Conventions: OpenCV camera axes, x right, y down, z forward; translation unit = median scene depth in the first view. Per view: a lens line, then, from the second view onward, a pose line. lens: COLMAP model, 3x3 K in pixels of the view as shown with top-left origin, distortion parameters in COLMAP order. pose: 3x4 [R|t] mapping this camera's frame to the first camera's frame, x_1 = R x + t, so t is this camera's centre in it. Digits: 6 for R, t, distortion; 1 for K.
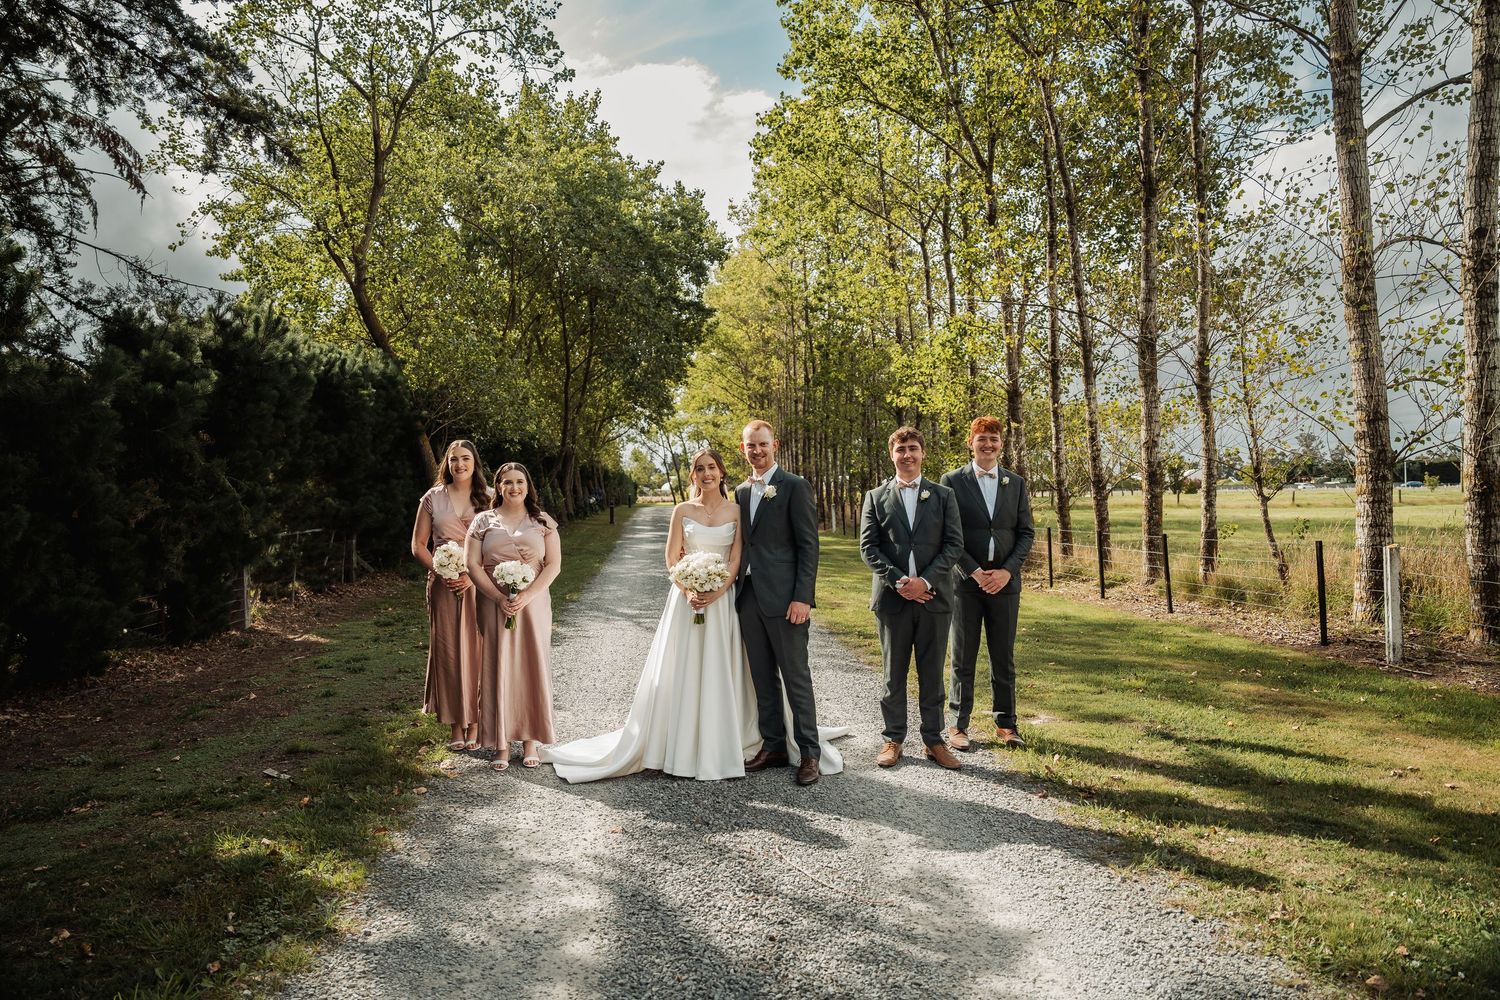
lens RADIAL K [[1060.2, 0, 748.3], [0, 1060.2, 494.1], [0, 0, 1]] dist [-0.088983, 0.090864]
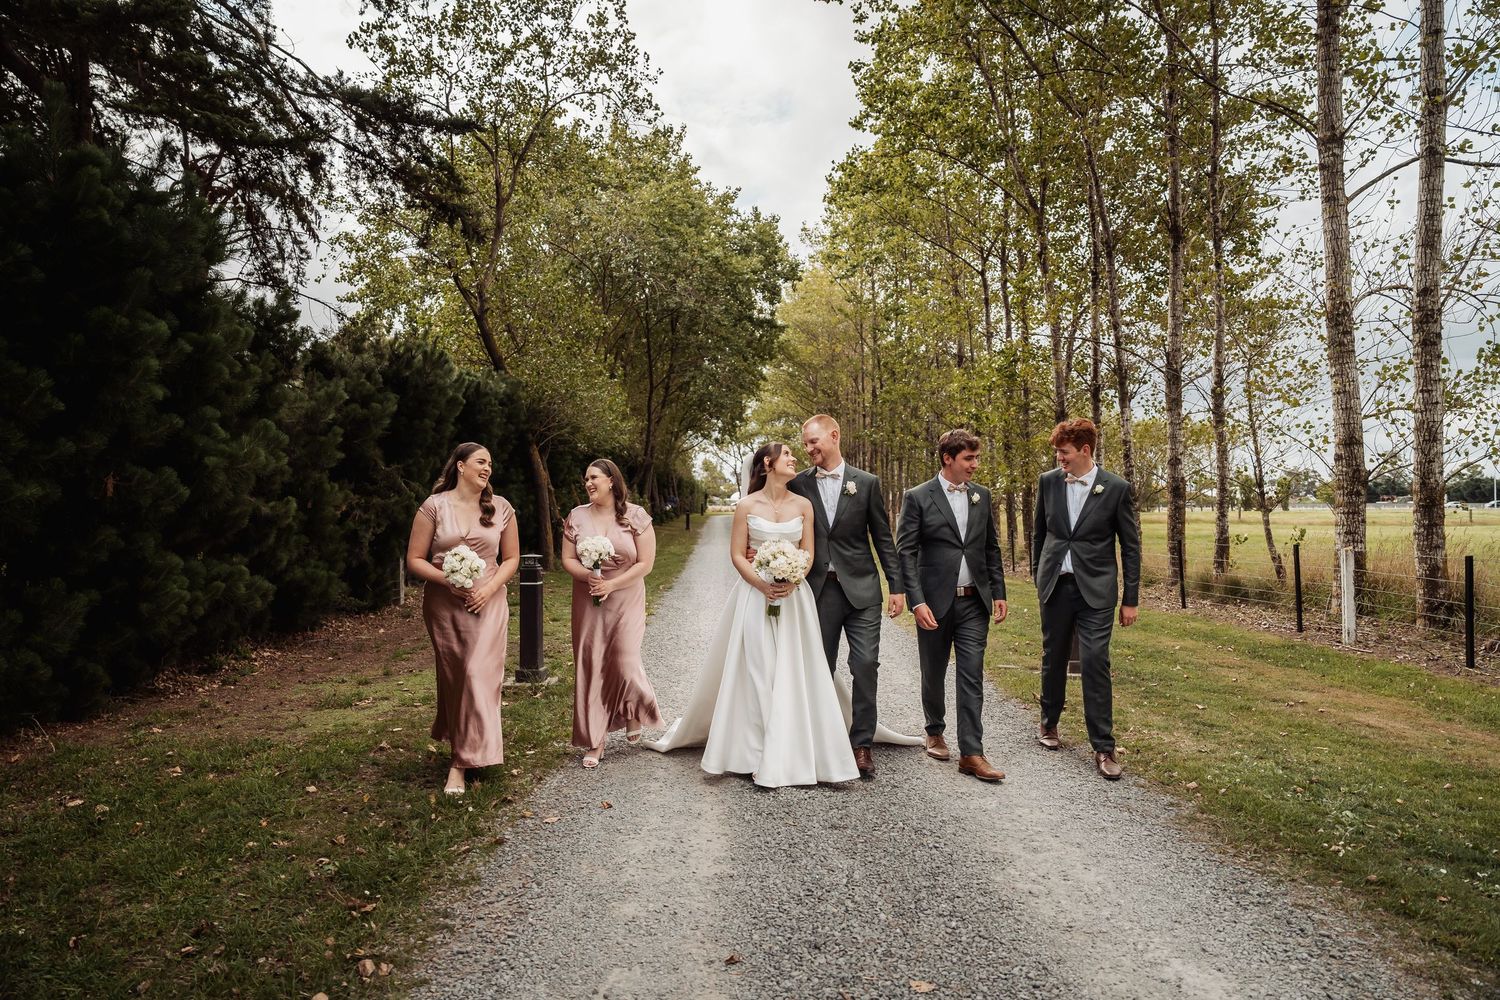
lens RADIAL K [[1060.2, 0, 748.3], [0, 1060.2, 494.1], [0, 0, 1]] dist [-0.088983, 0.090864]
pose [[0.997901, 0.014359, -0.063139, -0.003131], [-0.014992, 0.999842, -0.009565, 0.003611], [0.062992, 0.010492, 0.997959, -0.107919]]
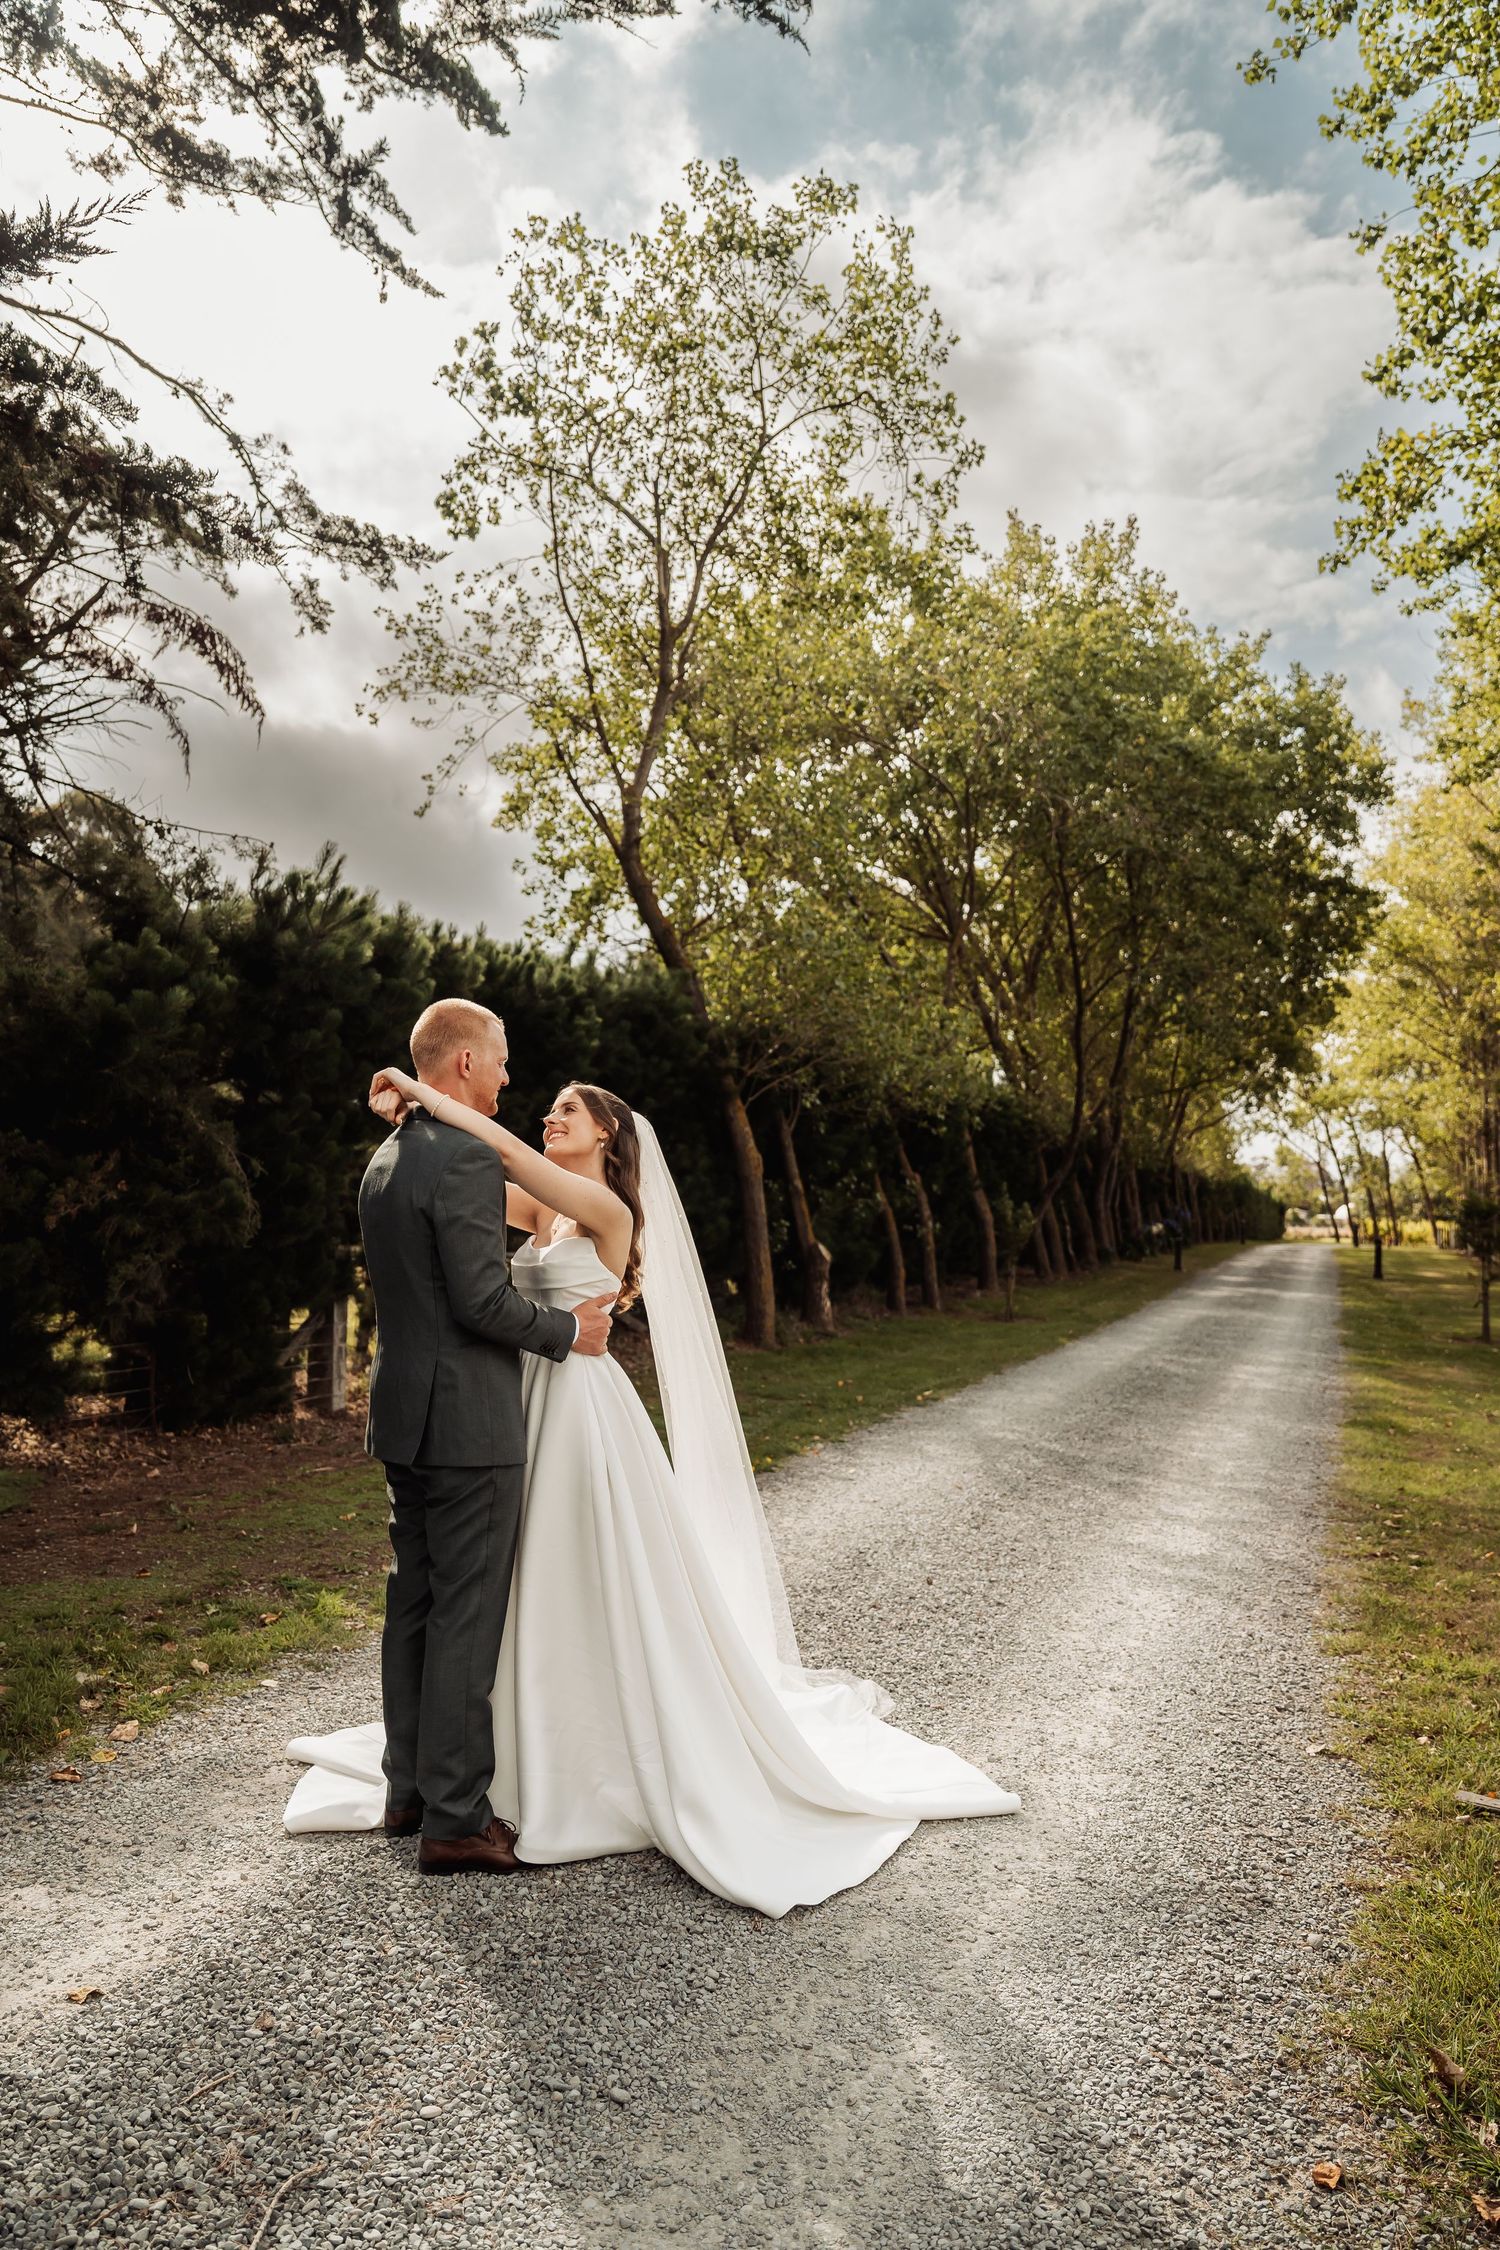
lens RADIAL K [[1715.0, 0, 699.6], [0, 1715.0, 1123.3], [0, 0, 1]] dist [-0.054256, -0.000187]
pose [[0.904017, 0.005085, -0.427466, 0.067256], [-0.028400, 0.998435, -0.048184, 0.002677], [0.426552, 0.055699, 0.902746, 0.104451]]
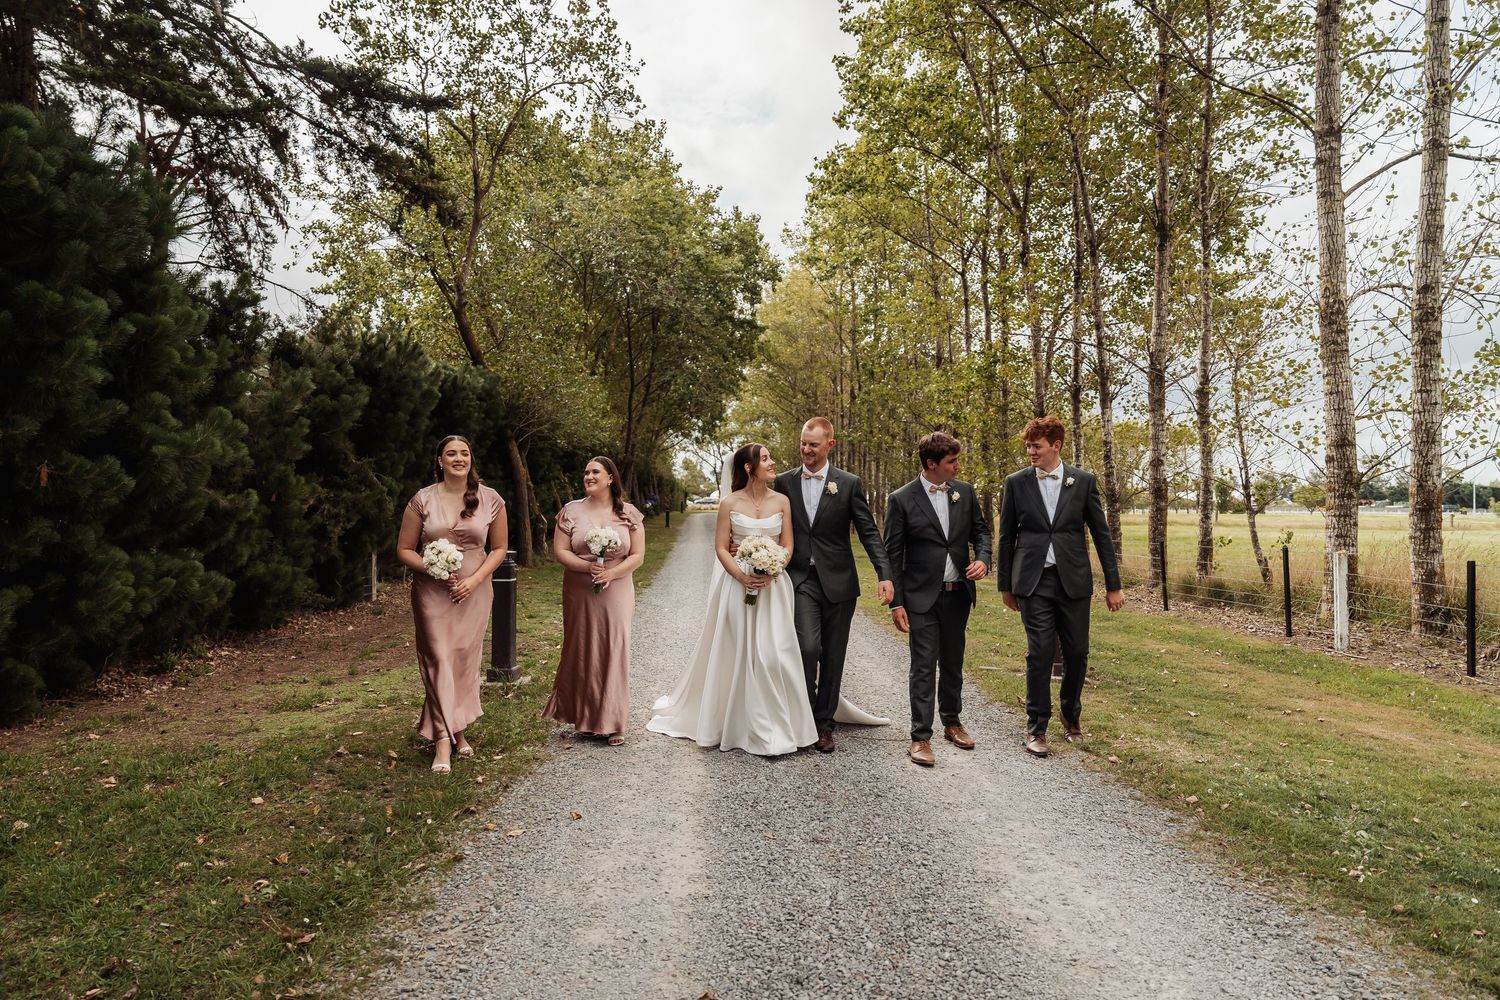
lens RADIAL K [[1039.2, 0, 746.9], [0, 1039.2, 497.3], [0, 0, 1]] dist [0.020647, 0.003663]
pose [[0.998748, 0.023230, -0.044311, -0.004102], [-0.023507, 0.999707, -0.005723, 0.004351], [0.044165, 0.006758, 0.999001, -0.094482]]
